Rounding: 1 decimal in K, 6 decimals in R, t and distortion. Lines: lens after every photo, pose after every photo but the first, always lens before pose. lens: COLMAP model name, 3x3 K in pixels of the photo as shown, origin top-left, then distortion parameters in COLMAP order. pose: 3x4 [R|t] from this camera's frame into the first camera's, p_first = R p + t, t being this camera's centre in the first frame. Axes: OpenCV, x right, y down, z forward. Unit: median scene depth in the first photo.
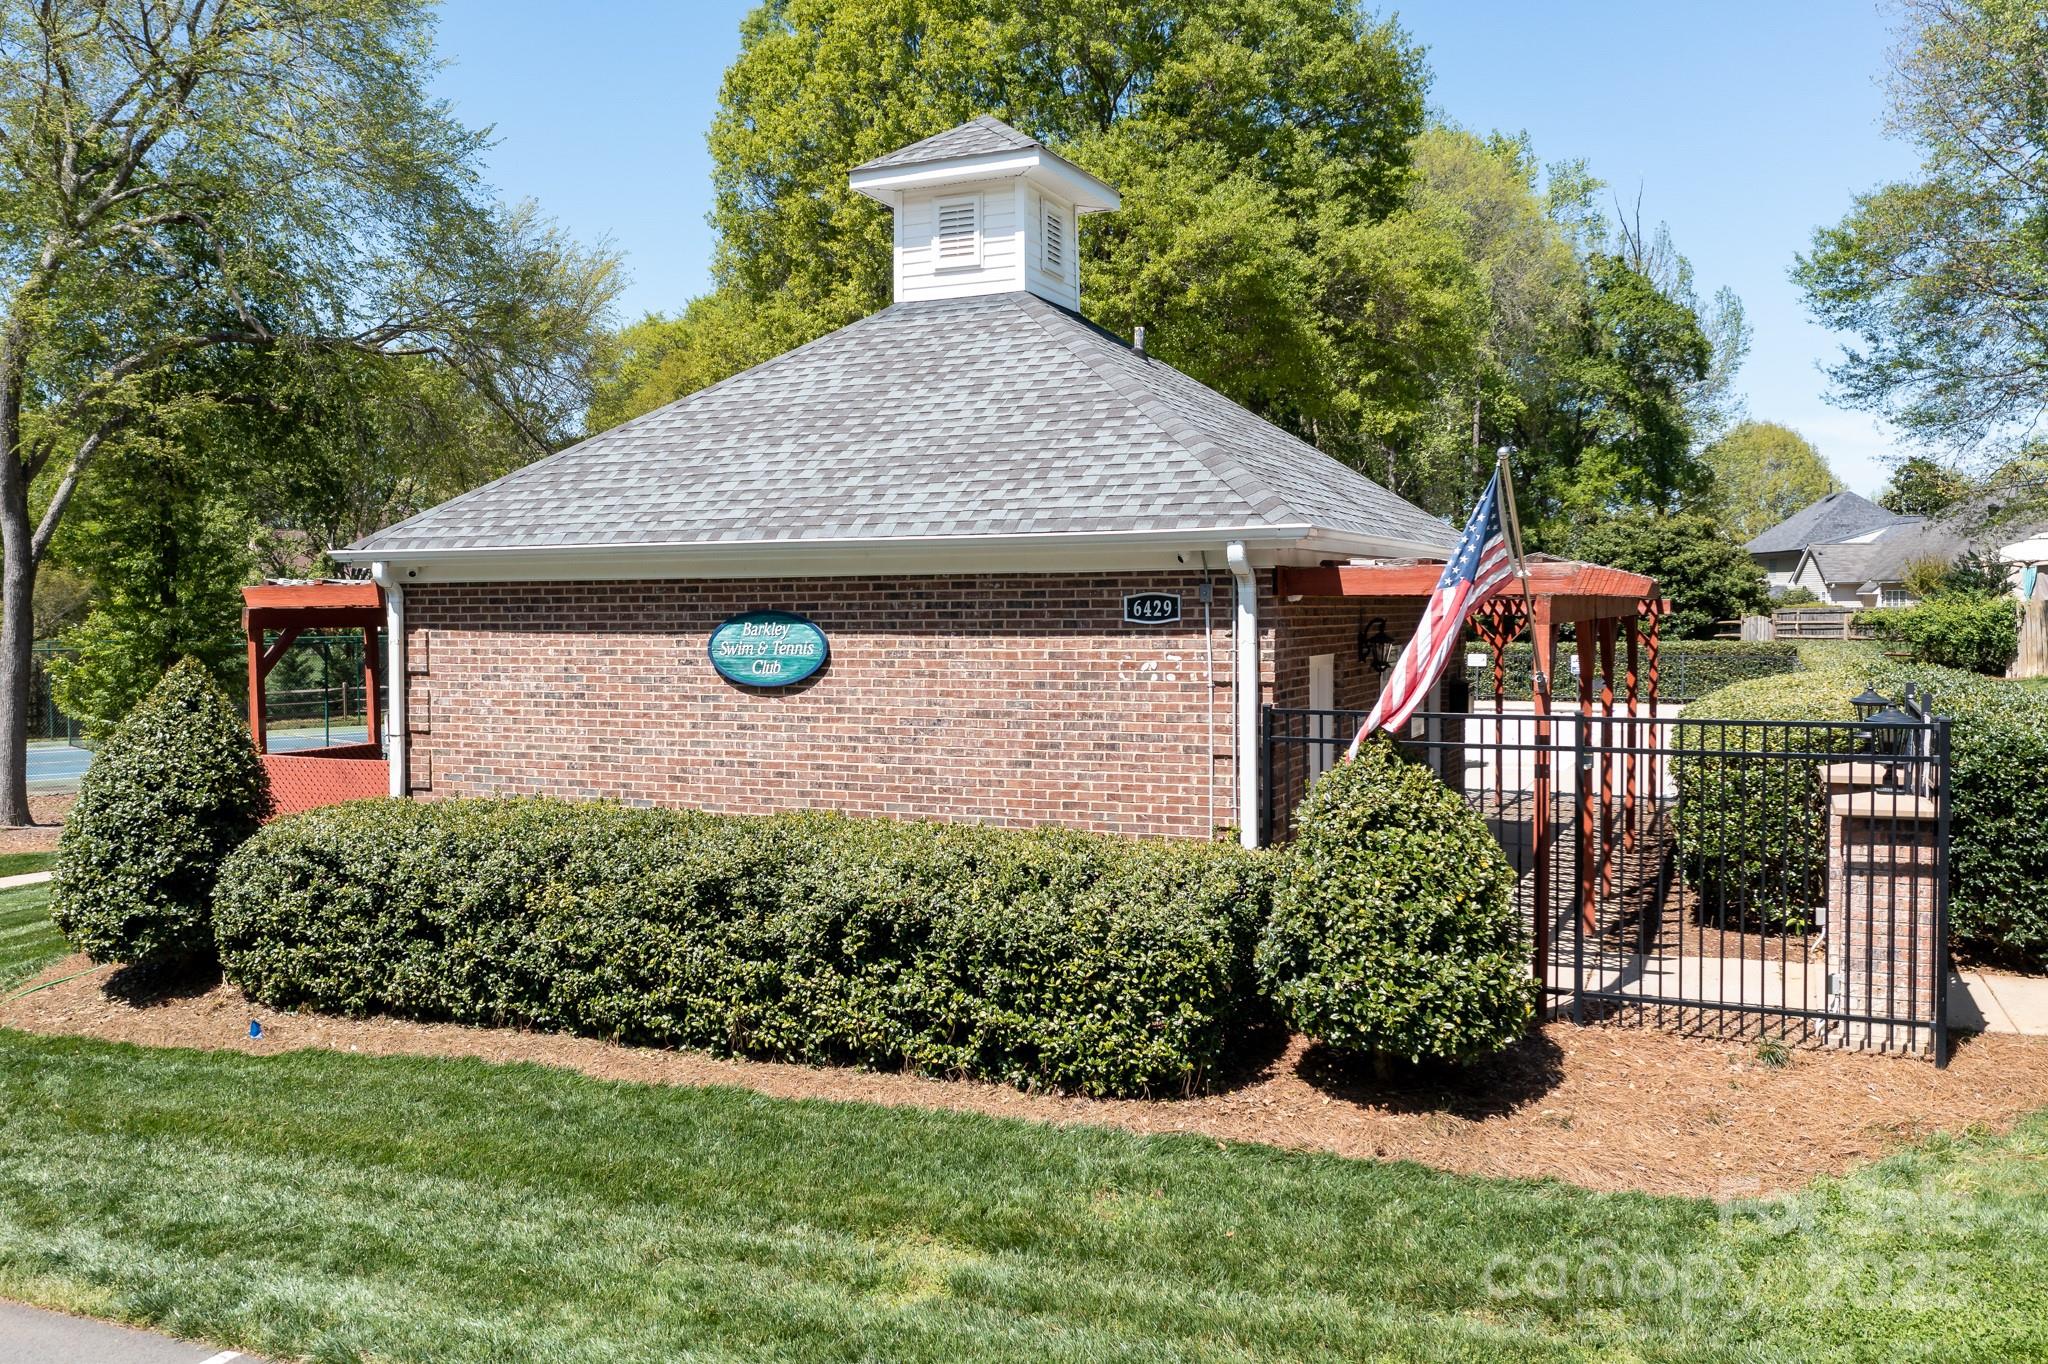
lens RADIAL K [[1703.9, 0, 1024.0], [0, 1703.9, 682.0], [0, 0, 1]] dist [0.004934, -0.108621]
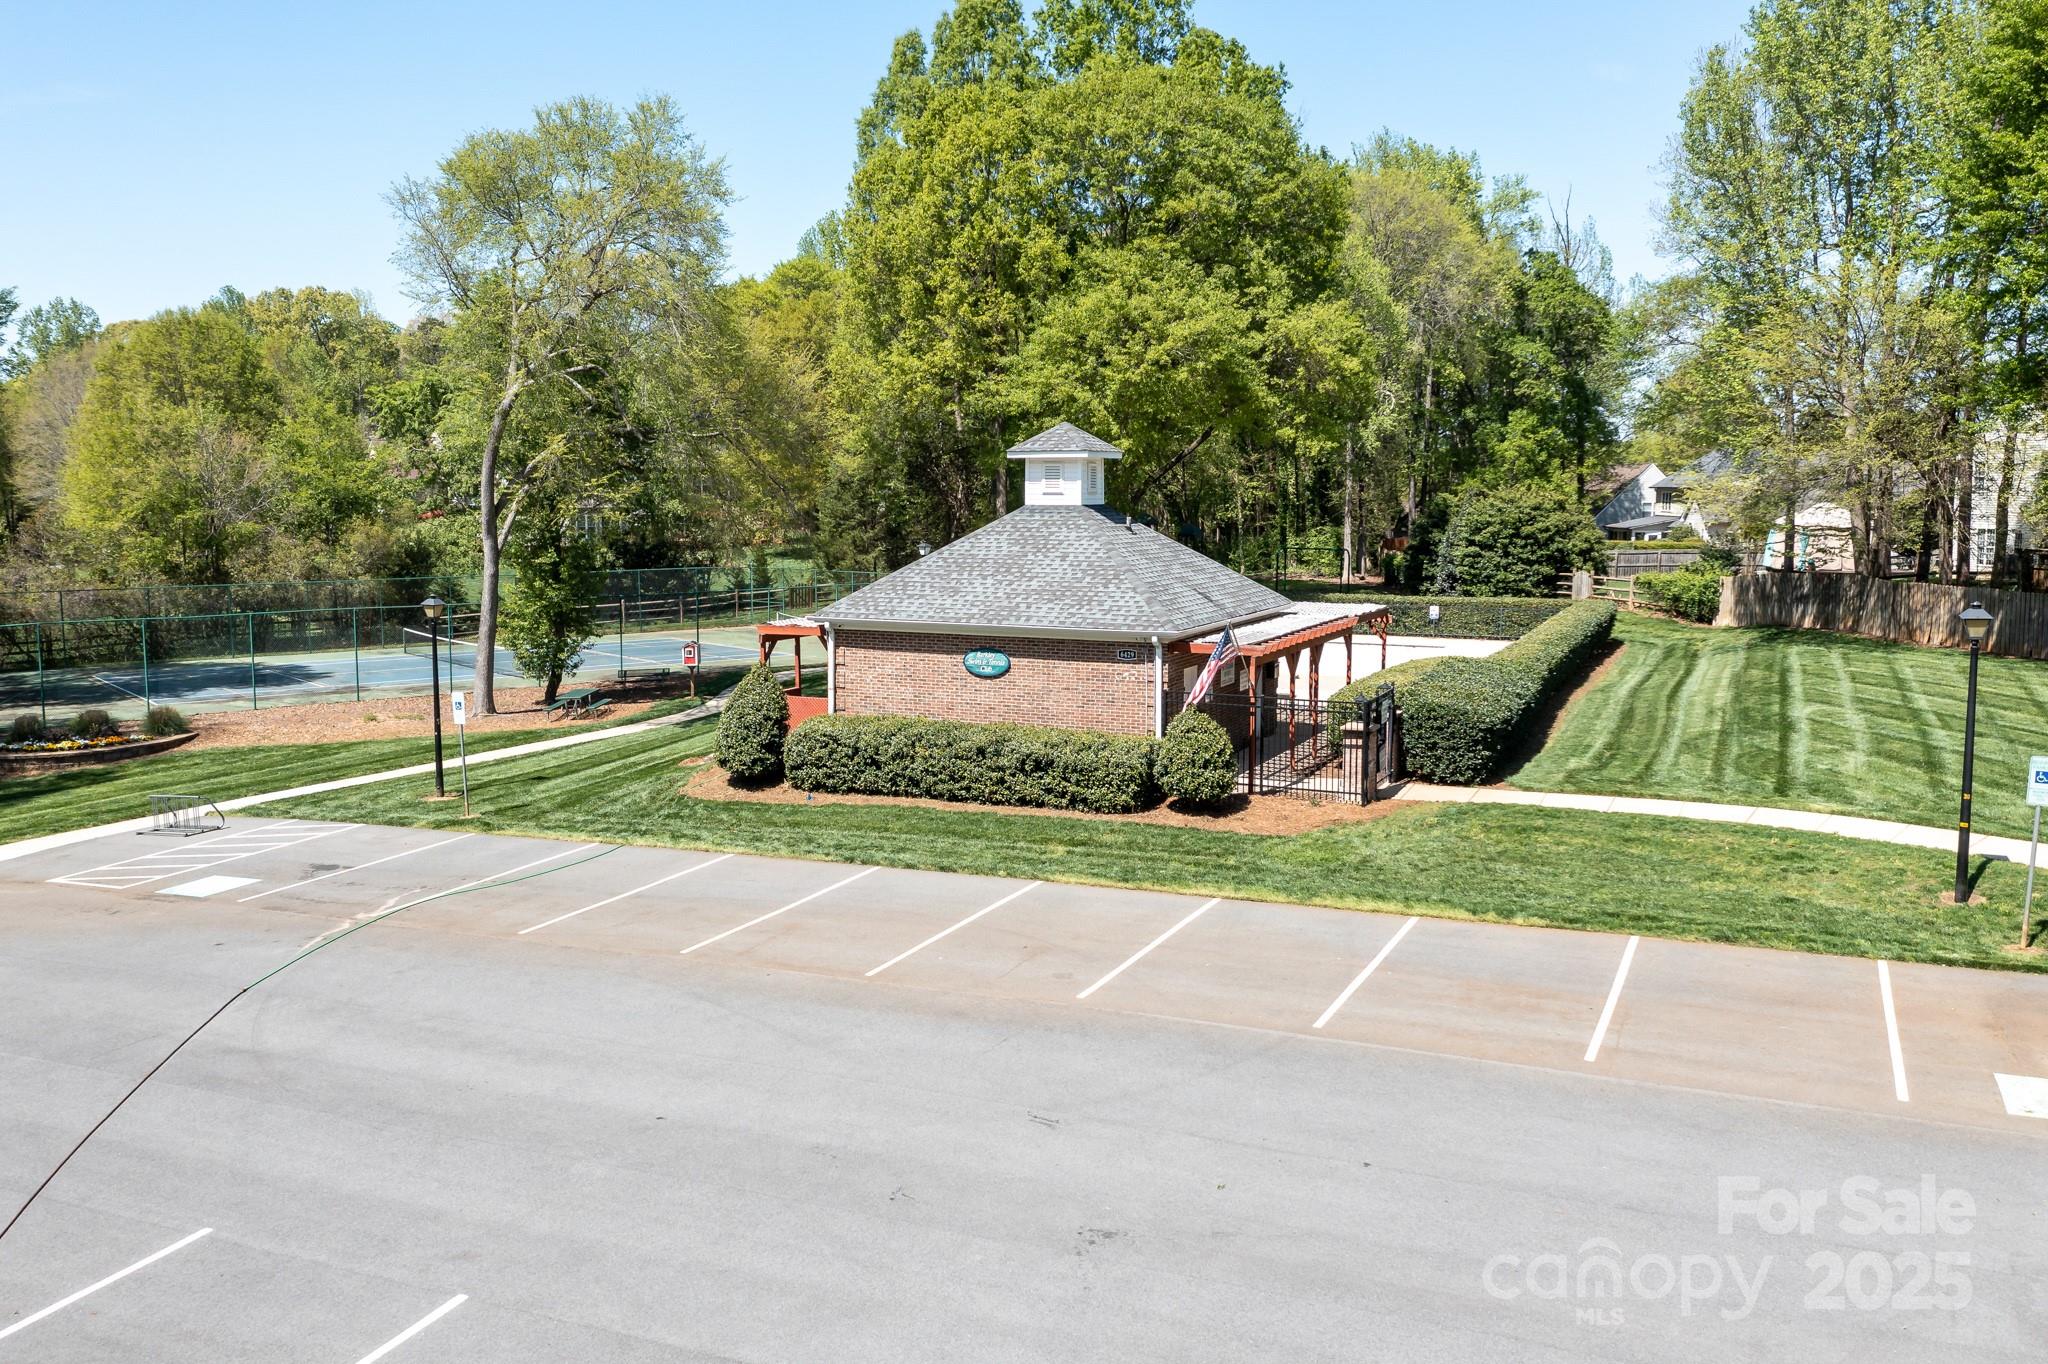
lens RADIAL K [[1691.9, 0, 948.0], [0, 1691.9, 678.8], [0, 0, 1]] dist [-0.140637, 0.001546]
pose [[0.998162, 0.008198, -0.060051, -0.052202], [-0.003952, 0.997505, 0.070488, -0.189301], [0.060479, -0.070121, 0.995703, -1.748098]]
